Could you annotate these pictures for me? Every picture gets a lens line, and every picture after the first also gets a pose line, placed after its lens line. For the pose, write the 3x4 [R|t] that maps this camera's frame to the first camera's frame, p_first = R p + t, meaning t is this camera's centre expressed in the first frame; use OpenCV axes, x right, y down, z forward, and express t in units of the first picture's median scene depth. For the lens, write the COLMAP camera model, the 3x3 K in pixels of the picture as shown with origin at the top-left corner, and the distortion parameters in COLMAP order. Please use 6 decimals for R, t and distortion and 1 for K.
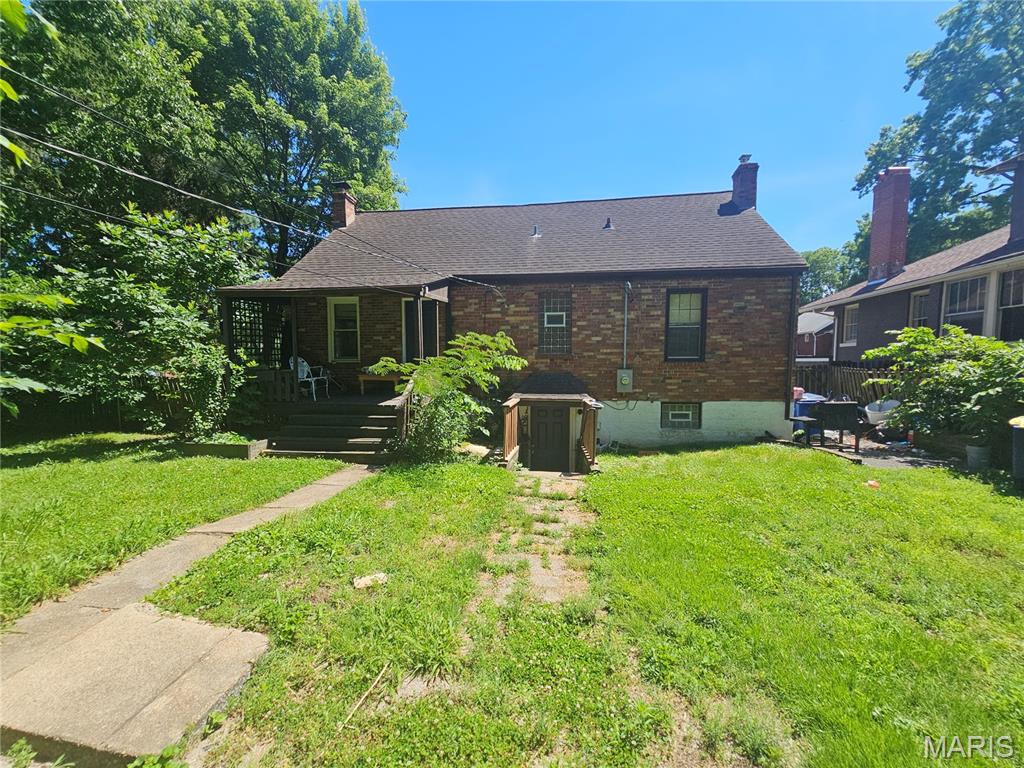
lens RADIAL K [[414.4, 0, 512.4], [0, 414.4, 390.0], [0, 0, 1]] dist [0.000913, 0.000394]
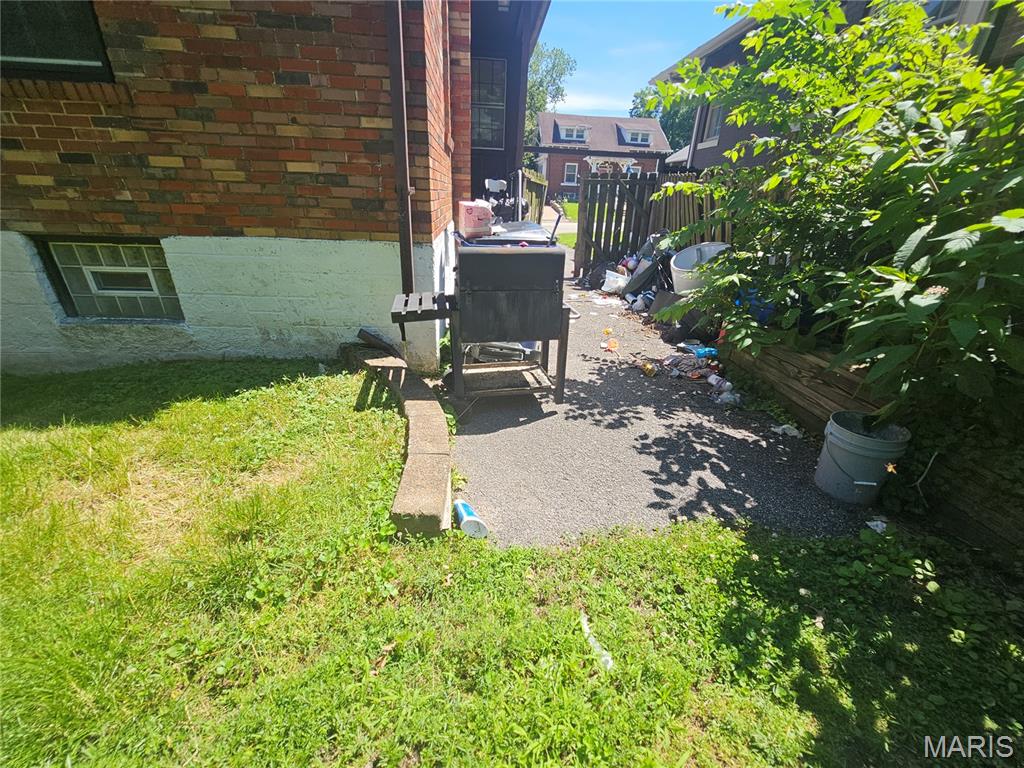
lens RADIAL K [[414.4, 0, 514.2], [0, 414.4, 382.6], [0, 0, 1]] dist [0.000913, 0.000394]
pose [[0.981272, -0.041456, 0.188113, 0.663617], [-0.028877, 0.933872, 0.356440, 0.012294], [-0.190450, -0.355197, 0.915185, 0.630748]]
